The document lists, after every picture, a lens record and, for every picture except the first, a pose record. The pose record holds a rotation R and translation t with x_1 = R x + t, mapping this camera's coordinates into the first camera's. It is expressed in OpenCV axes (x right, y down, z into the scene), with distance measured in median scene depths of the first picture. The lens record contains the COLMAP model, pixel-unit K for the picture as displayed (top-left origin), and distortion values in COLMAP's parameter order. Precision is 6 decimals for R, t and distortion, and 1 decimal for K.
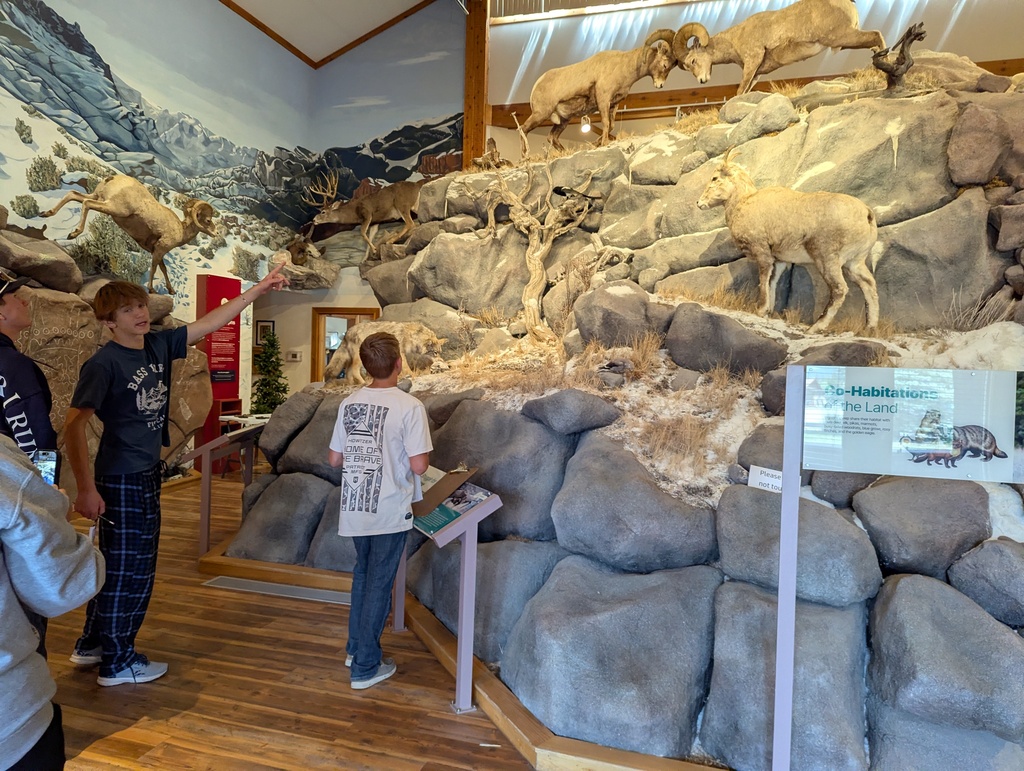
lens RADIAL K [[719.8, 0, 510.6], [0, 719.8, 381.3], [0, 0, 1]] dist [0.054536, -0.039880]
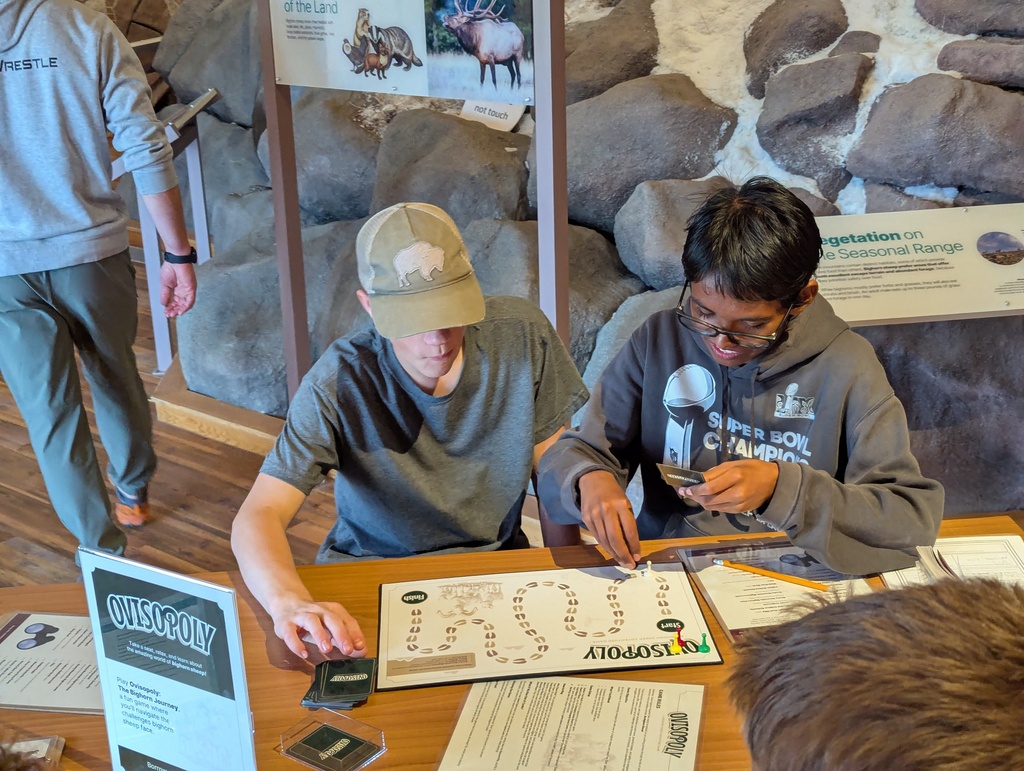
lens RADIAL K [[1437.5, 0, 514.9], [0, 1437.5, 383.3], [0, 0, 1]] dist [0.097708, 0.000000]
pose [[0.916437, 0.065604, -0.394764, 0.479050], [0.057297, 0.954796, 0.291688, -0.008247], [0.396055, -0.289933, 0.871252, -0.166378]]
